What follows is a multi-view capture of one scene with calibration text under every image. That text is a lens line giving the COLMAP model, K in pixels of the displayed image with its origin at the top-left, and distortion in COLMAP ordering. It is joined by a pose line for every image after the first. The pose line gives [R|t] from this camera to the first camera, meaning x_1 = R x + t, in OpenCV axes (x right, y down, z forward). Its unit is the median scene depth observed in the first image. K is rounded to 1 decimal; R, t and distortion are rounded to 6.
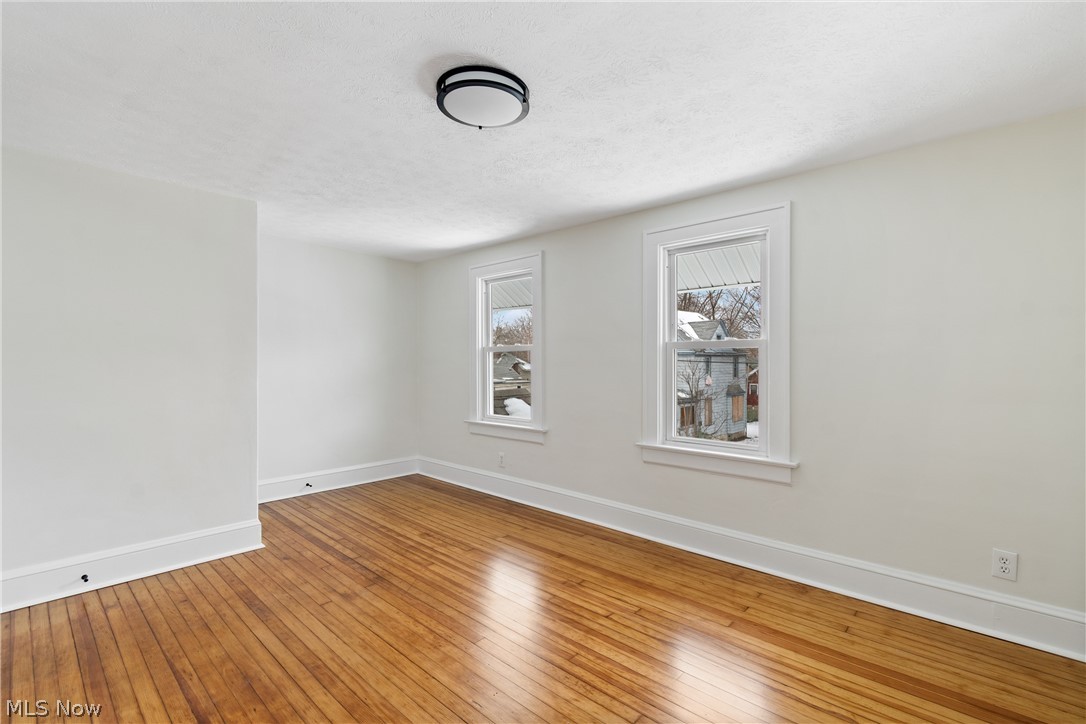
lens RADIAL K [[476.8, 0, 548.0], [0, 476.8, 361.2], [0, 0, 1]] dist [0.000929, -0.002095]
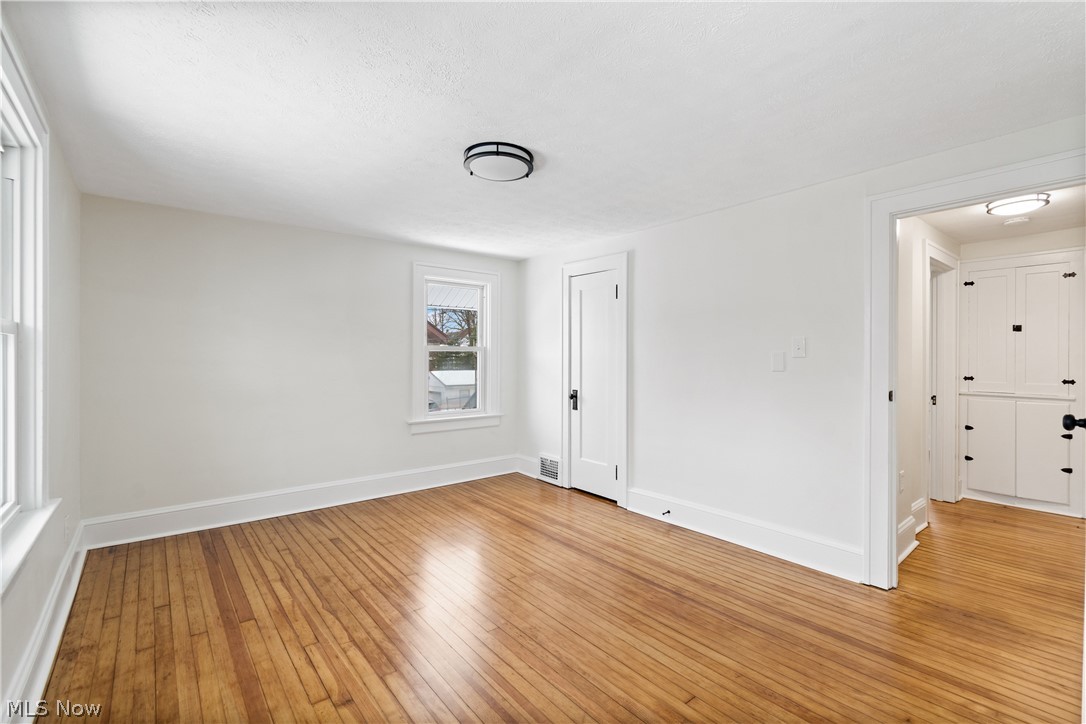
lens RADIAL K [[476.8, 0, 548.8], [0, 476.8, 359.8], [0, 0, 1]] dist [0.000929, -0.002095]
pose [[-0.989099, -0.004203, 0.147195, -0.293321], [-0.003842, 0.999989, 0.002740, -0.003257], [-0.147205, 0.002145, -0.989104, 1.423784]]
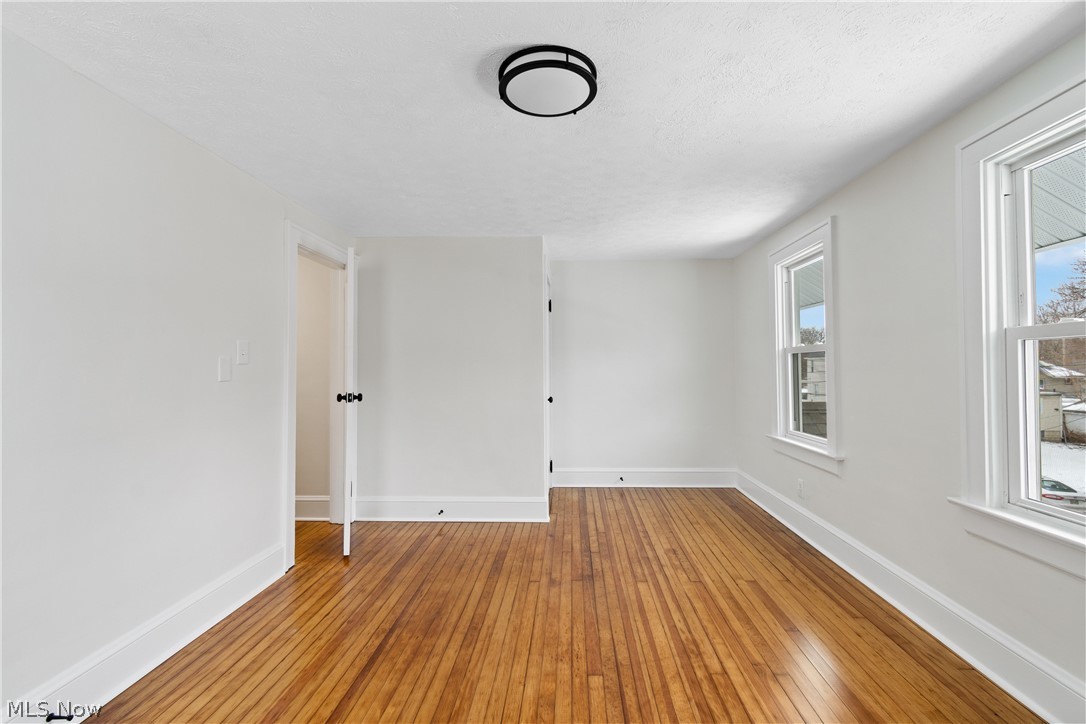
lens RADIAL K [[476.8, 0, 565.9], [0, 476.8, 360.5], [0, 0, 1]] dist [0.000929, -0.002095]
pose [[0.656108, -0.016544, -0.754486, 0.360902], [0.007528, 0.999853, -0.015377, 0.003390], [0.754629, 0.004409, 0.656136, 0.258592]]
